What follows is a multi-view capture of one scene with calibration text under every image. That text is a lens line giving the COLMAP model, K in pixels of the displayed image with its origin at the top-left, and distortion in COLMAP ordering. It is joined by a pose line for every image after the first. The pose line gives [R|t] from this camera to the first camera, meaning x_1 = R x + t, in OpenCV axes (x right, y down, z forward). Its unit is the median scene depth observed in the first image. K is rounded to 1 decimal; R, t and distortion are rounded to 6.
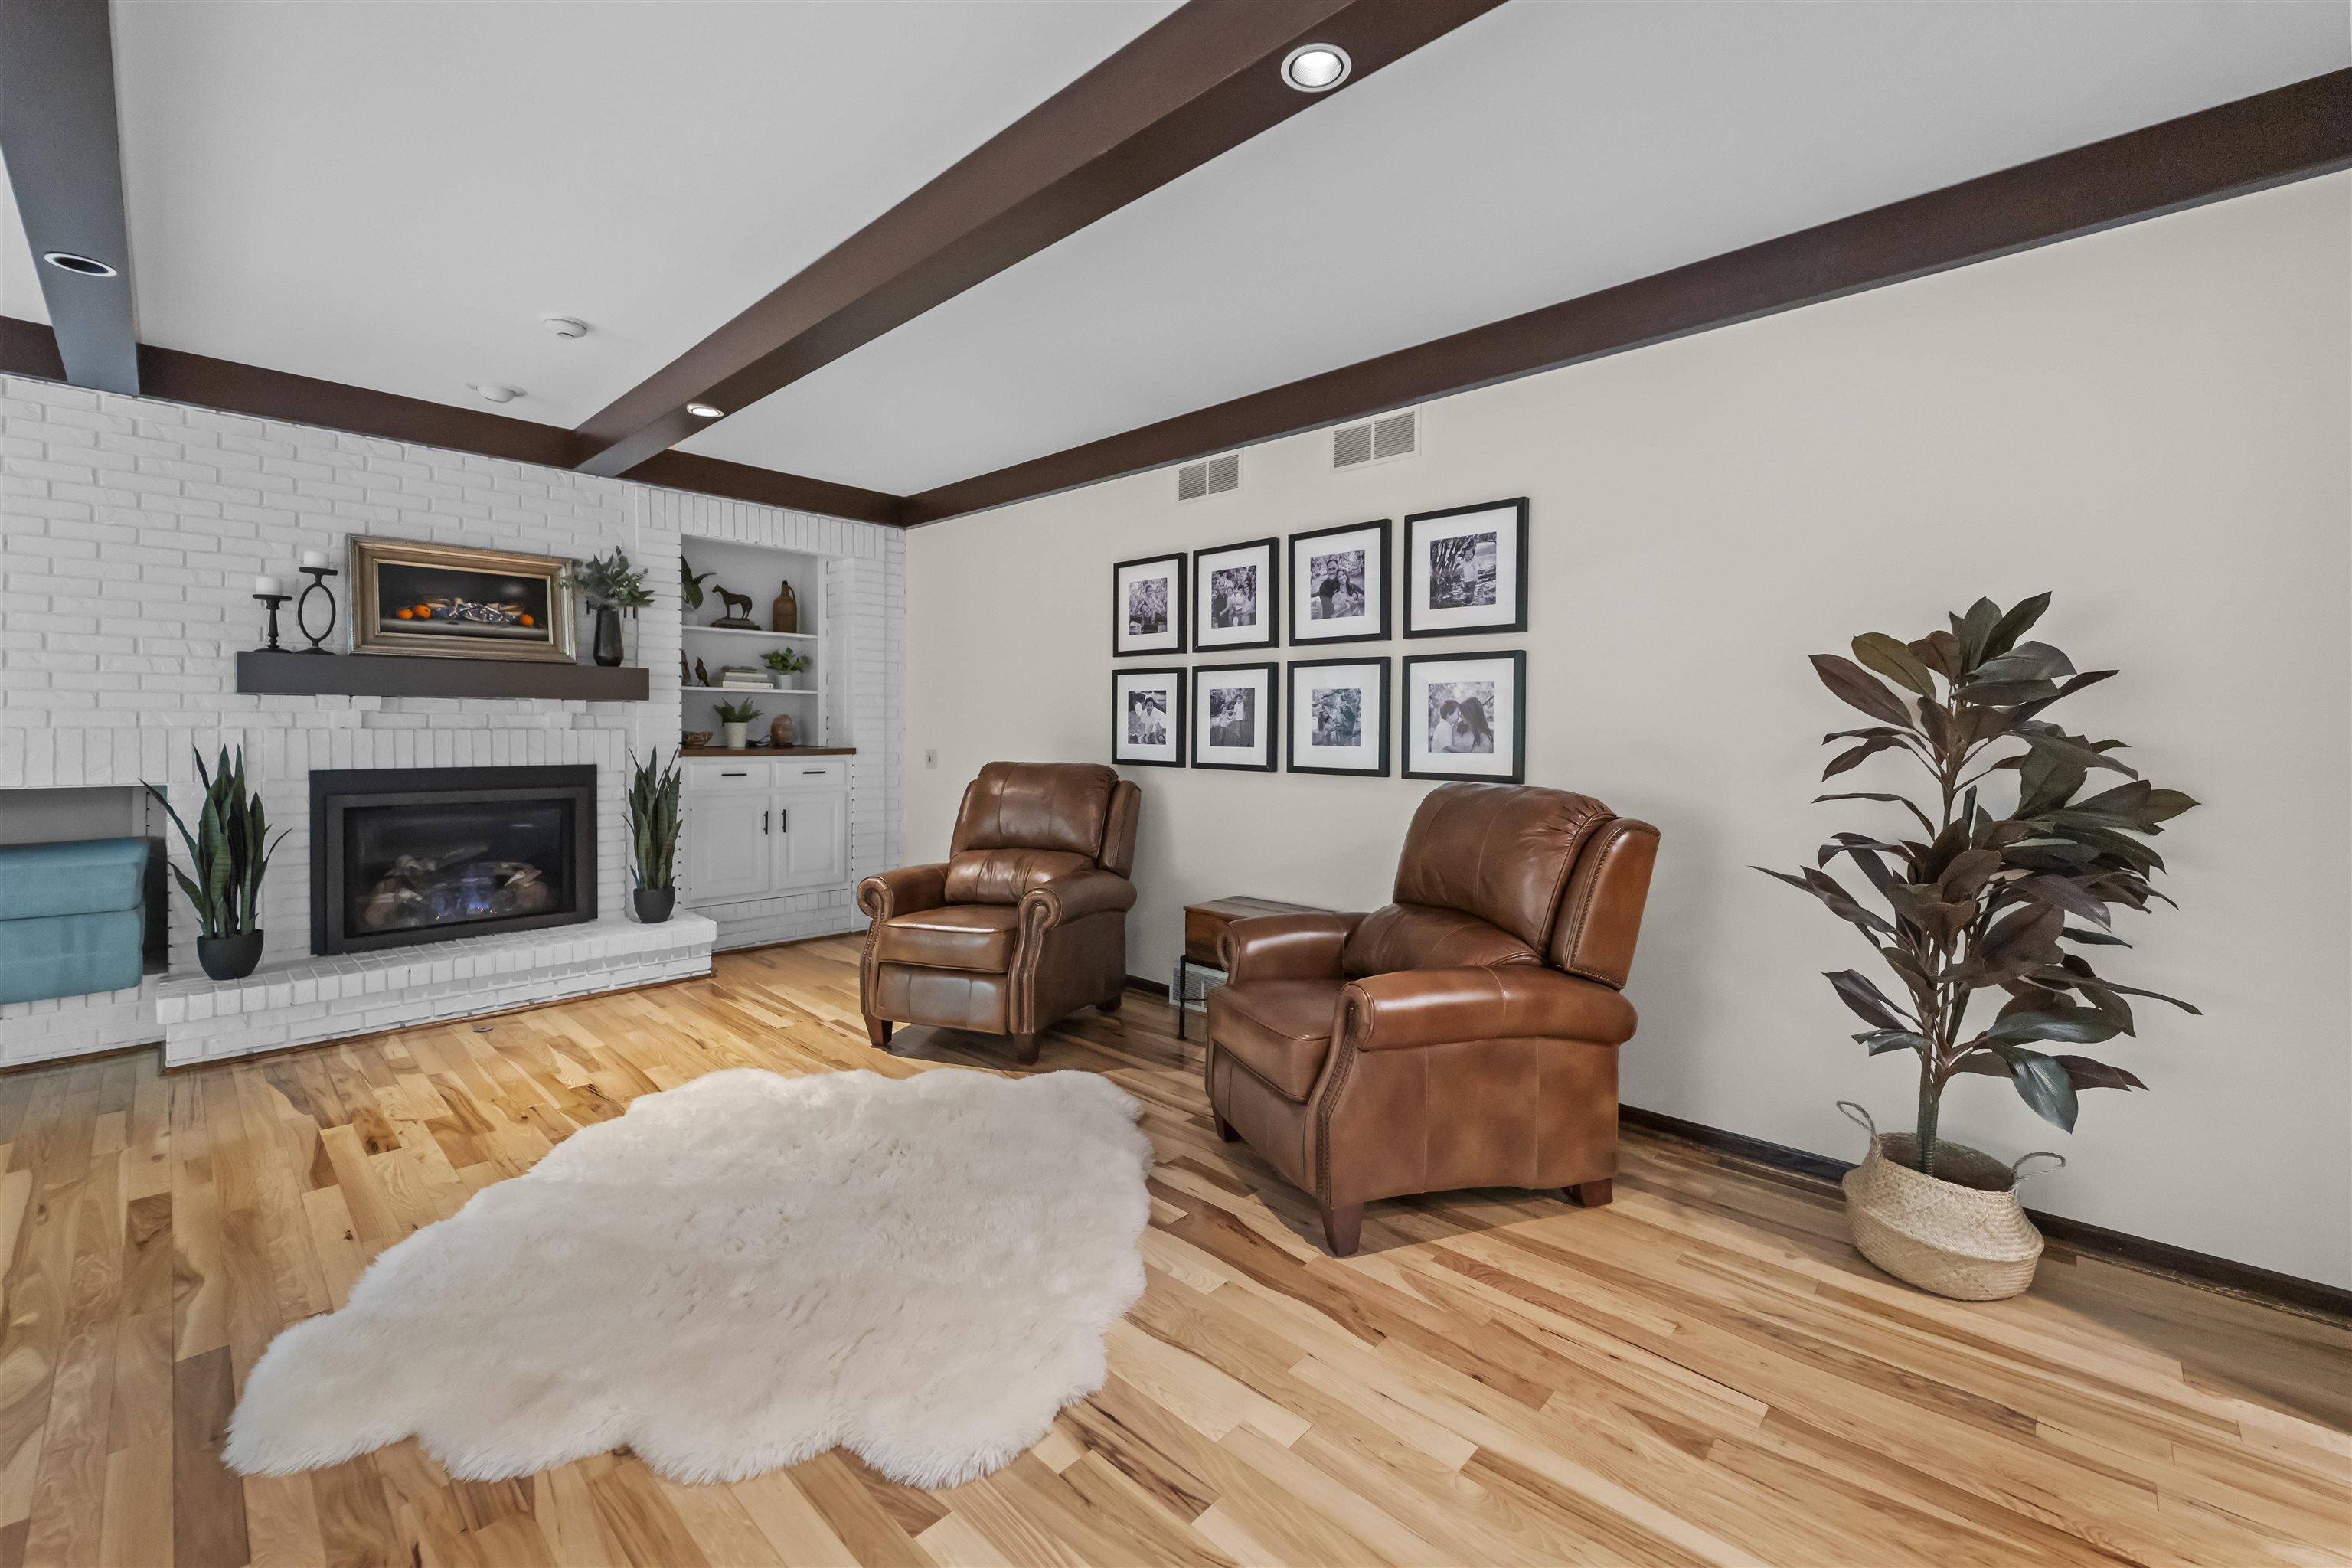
lens RADIAL K [[944.9, 0, 1178.9], [0, 944.9, 741.7], [0, 0, 1]] dist [-0.001998, -0.000941]
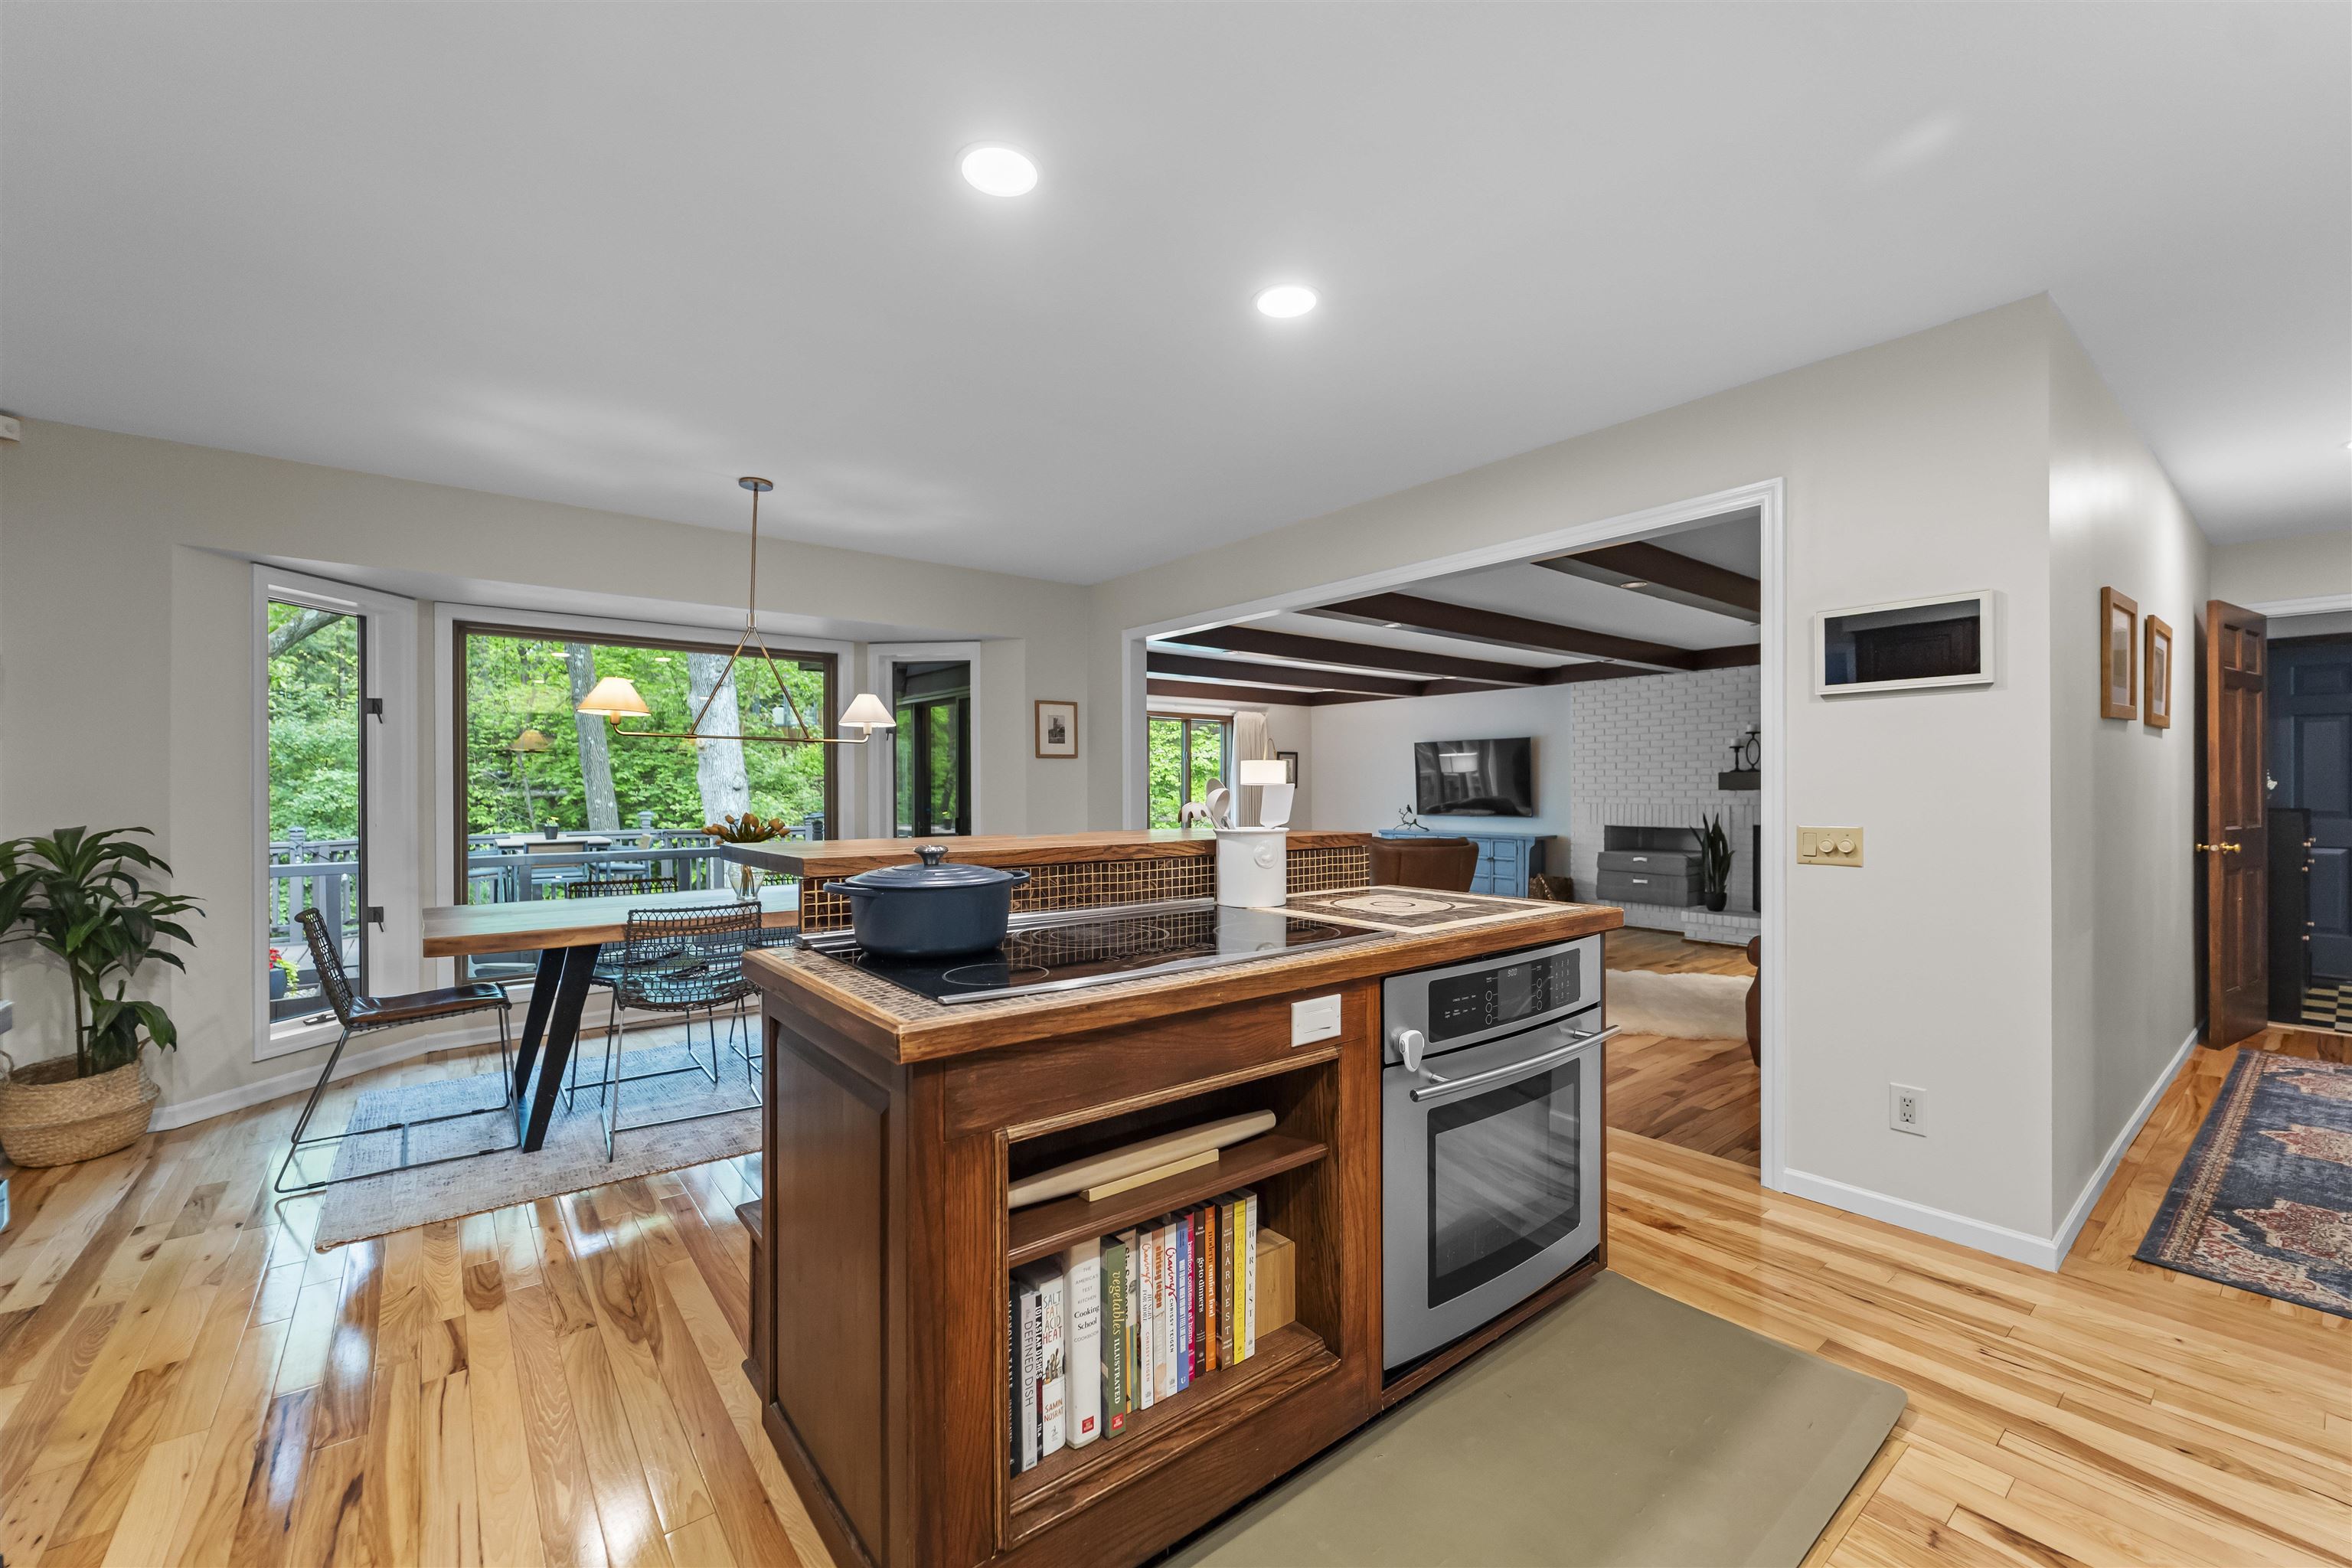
lens RADIAL K [[944.9, 0, 1180.8], [0, 944.9, 792.3], [0, 0, 1]] dist [-0.001998, -0.000941]
pose [[-0.146408, -0.004054, -0.989216, 1.408668], [-0.014813, 0.999888, -0.001905, -0.020757], [0.989113, 0.014374, -0.146452, 0.022601]]
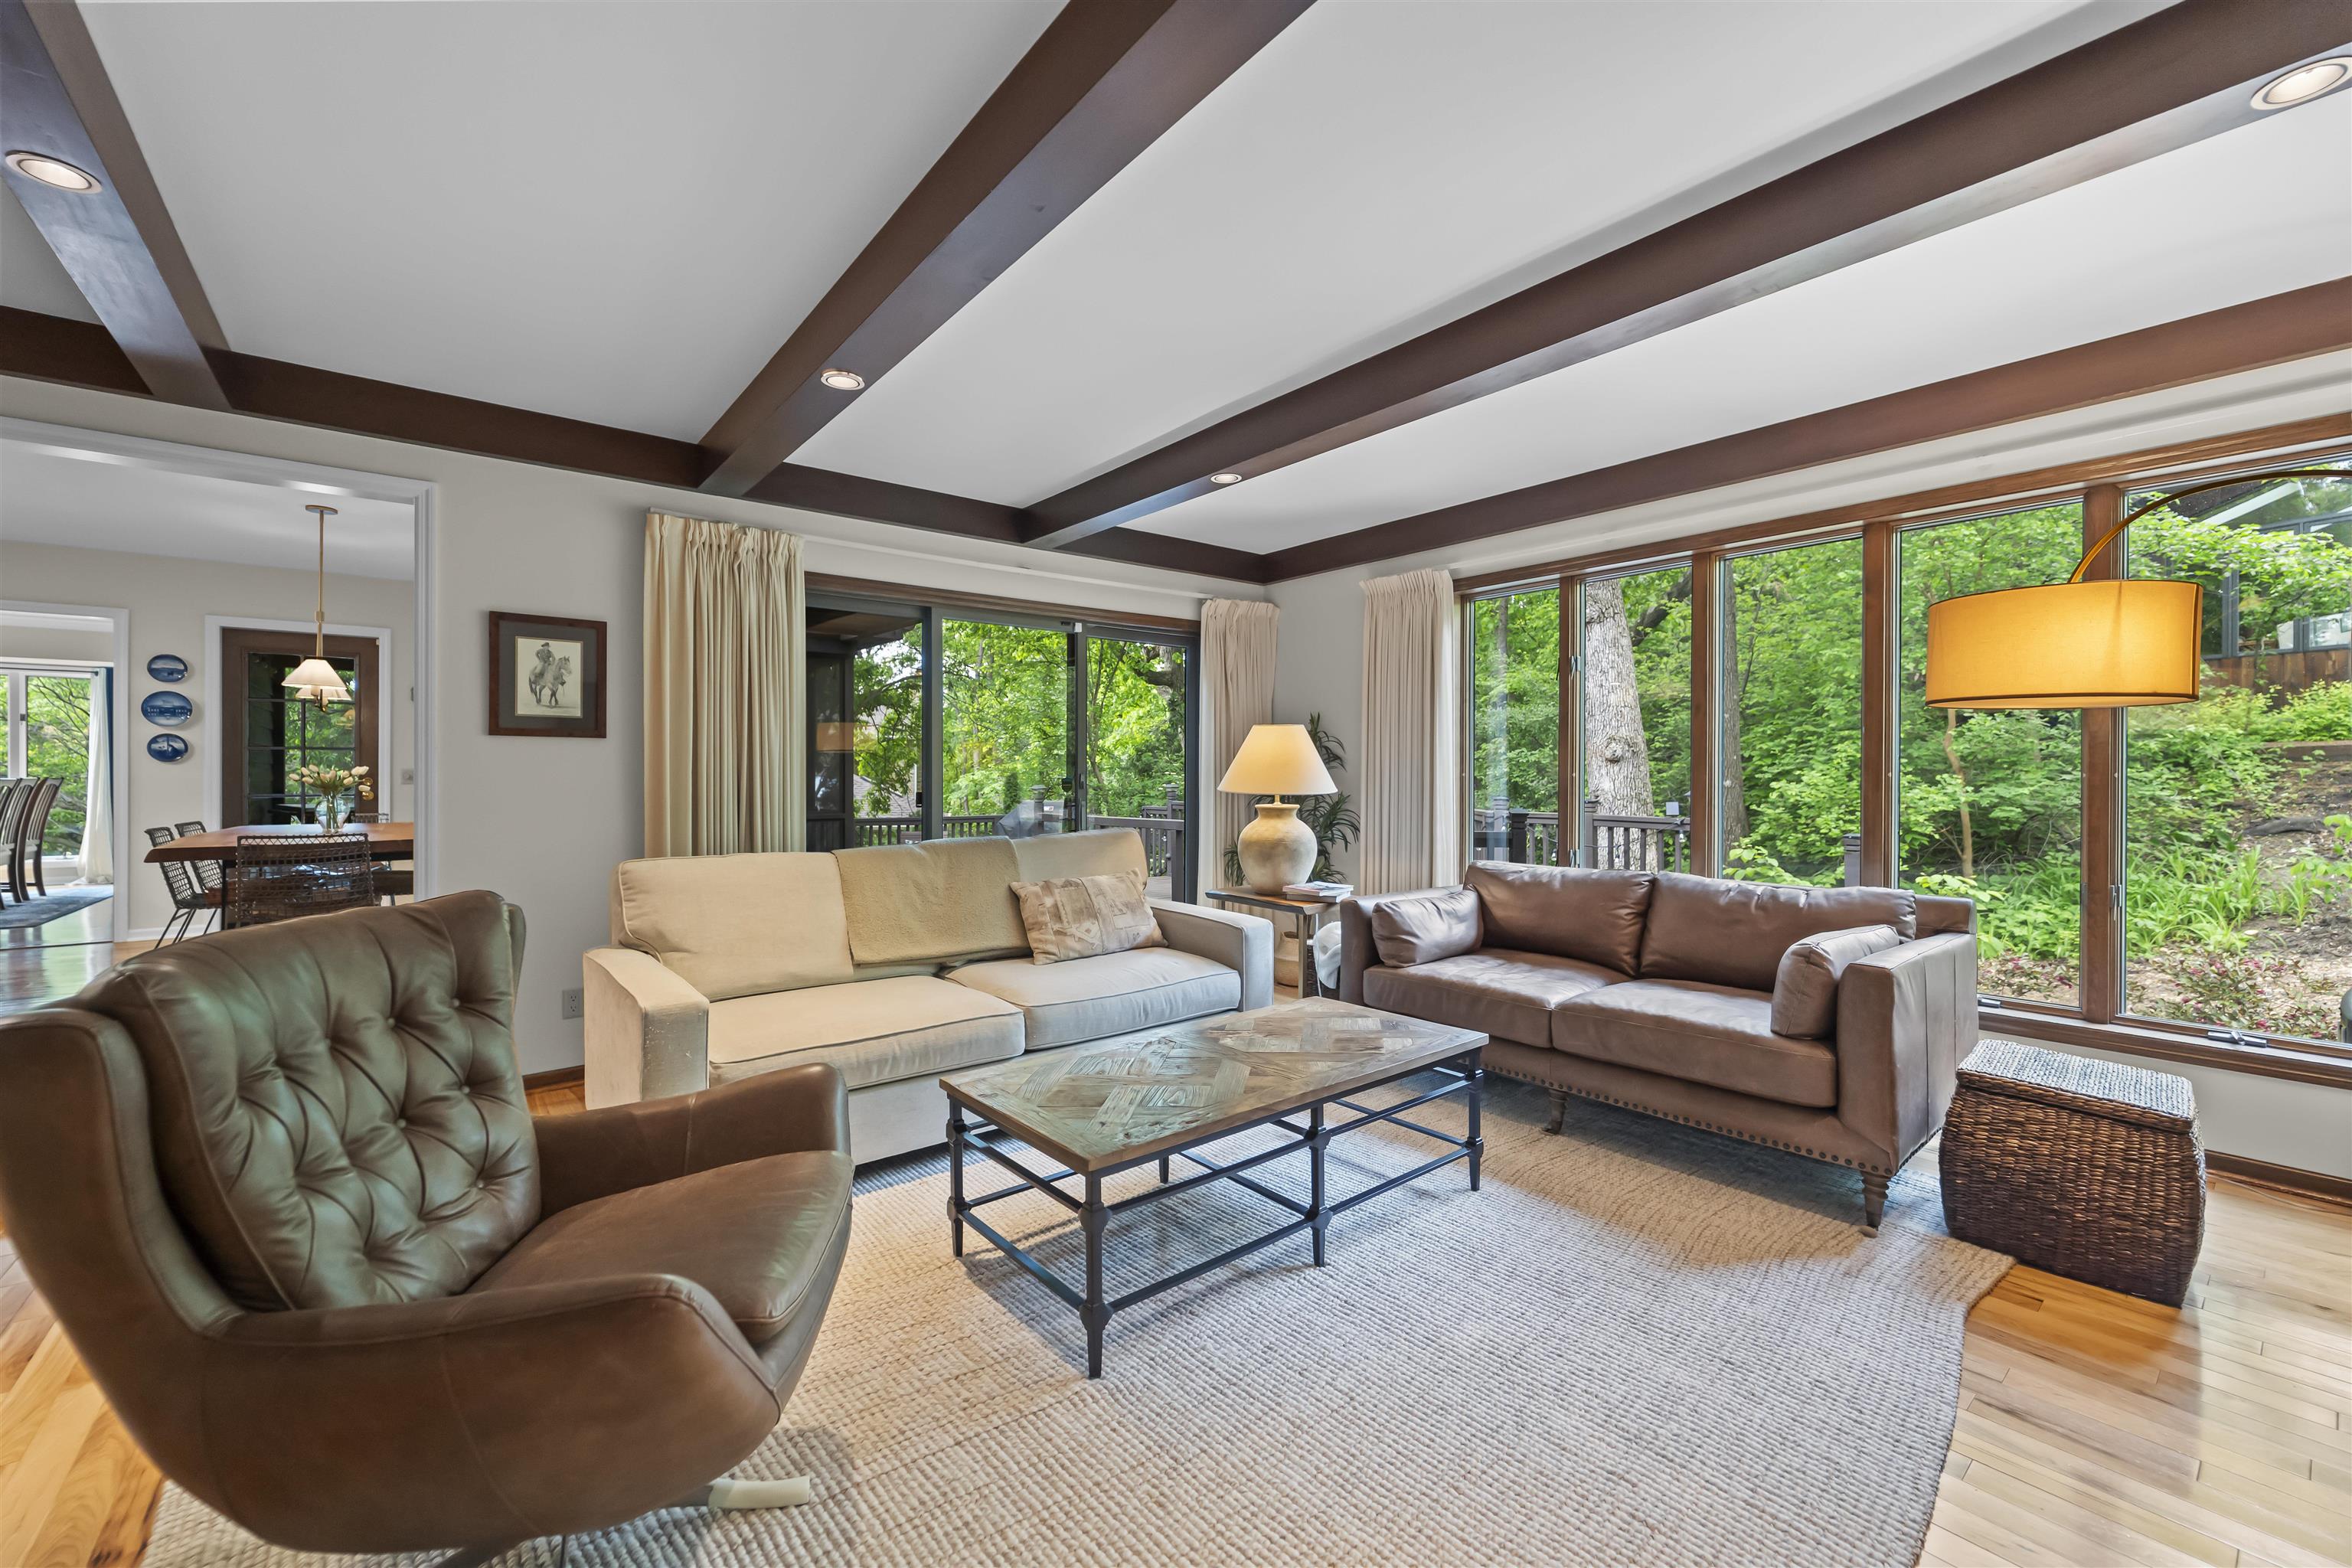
lens RADIAL K [[944.9, 0, 1177.9], [0, 944.9, 778.2], [0, 0, 1]] dist [-0.001998, -0.000941]
pose [[-0.989934, -0.010843, 0.141112, -0.856732], [-0.007918, 0.999742, 0.021270, -0.013050], [-0.141306, 0.019938, -0.989765, 0.541562]]
